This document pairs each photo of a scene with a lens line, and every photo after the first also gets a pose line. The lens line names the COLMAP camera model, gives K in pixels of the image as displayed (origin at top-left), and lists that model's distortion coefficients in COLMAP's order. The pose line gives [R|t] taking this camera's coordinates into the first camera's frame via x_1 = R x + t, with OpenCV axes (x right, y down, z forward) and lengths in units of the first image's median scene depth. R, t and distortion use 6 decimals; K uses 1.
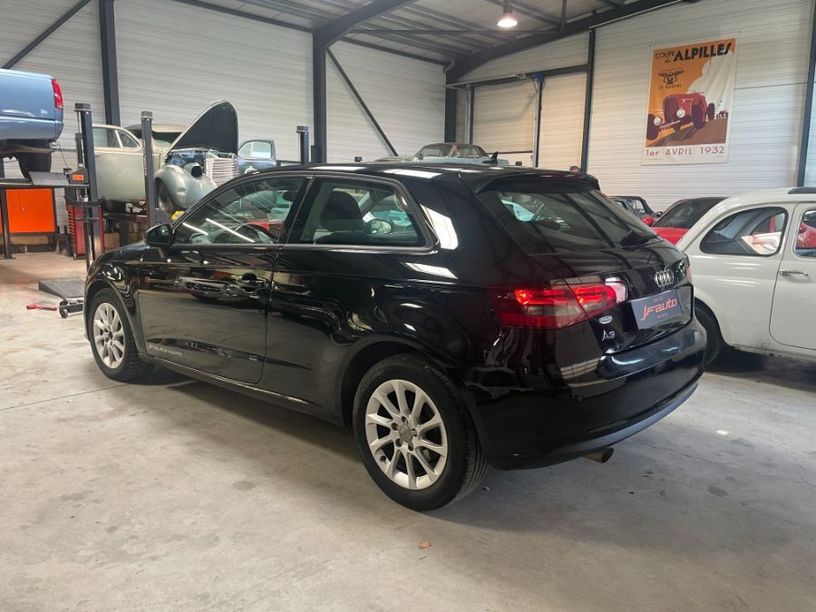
lens RADIAL K [[671.3, 0, 408.0], [0, 671.3, 306.0], [0, 0, 1]] dist [0.101232, -0.152659]
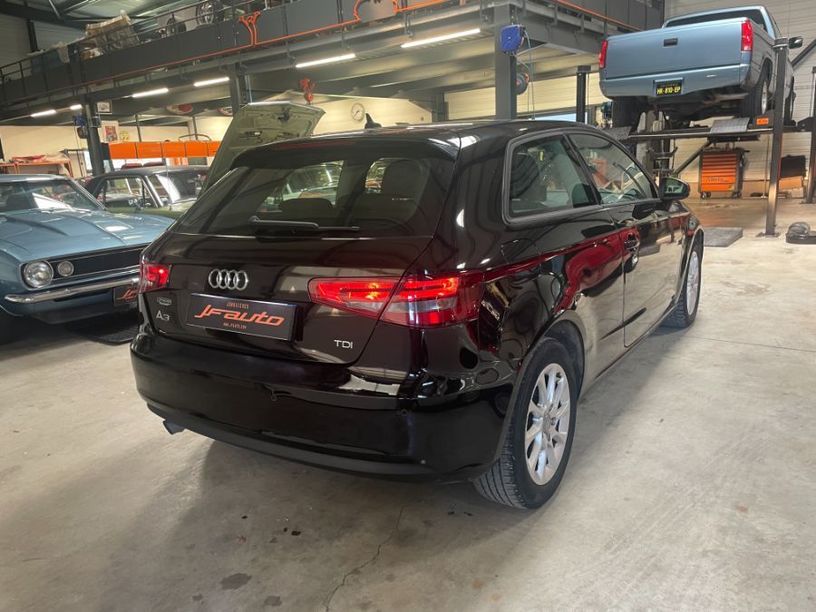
lens RADIAL K [[655.4, 0, 385.1], [0, 655.4, 307.4], [0, 0, 1]] dist [0.100267, -0.145192]
pose [[0.045340, 0.209346, -0.976790, 0.702084], [-0.100507, 0.973790, 0.204038, -0.113441], [0.993903, 0.088923, 0.065193, 0.693702]]
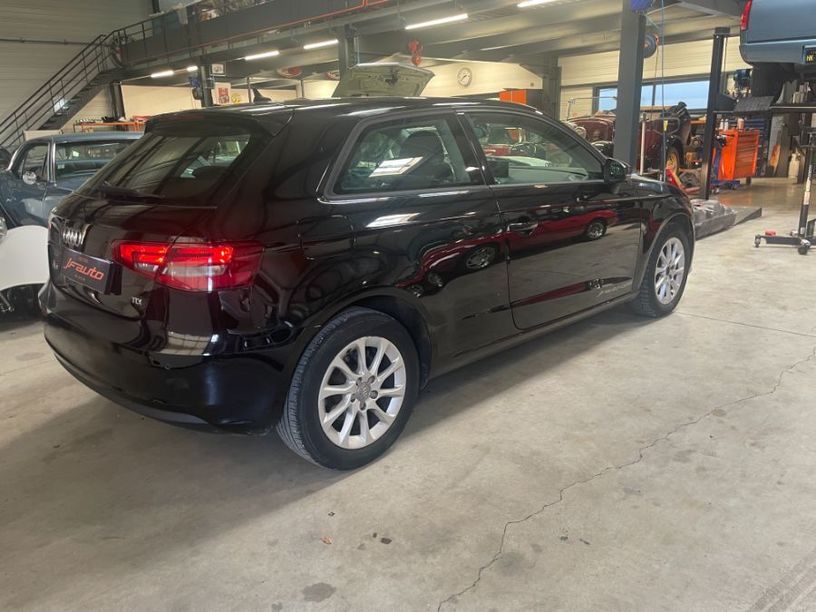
lens RADIAL K [[655.4, 0, 385.1], [0, 655.4, 307.4], [0, 0, 1]] dist [0.100267, -0.145192]
pose [[-0.105221, 0.253631, -0.961561, 0.637924], [-0.126101, 0.955720, 0.265890, -0.110157], [0.986421, 0.149231, -0.068578, 0.680823]]
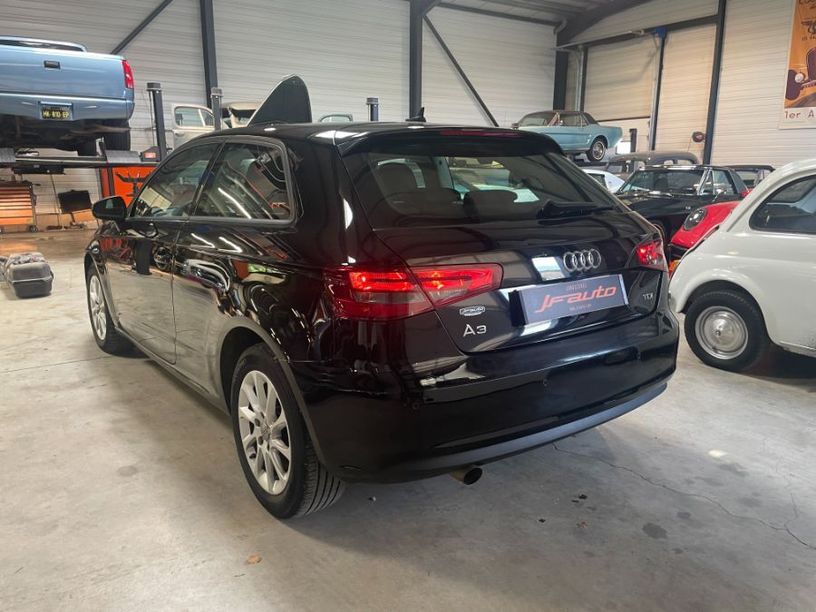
lens RADIAL K [[662.3, 0, 387.7], [0, 662.3, 322.7], [0, 0, 1]] dist [0.107084, -0.159457]
pose [[0.971932, 0.038023, -0.232171, 0.207332], [-0.024339, 0.997809, 0.061522, -0.006511], [0.234001, -0.054144, 0.970728, 0.114851]]
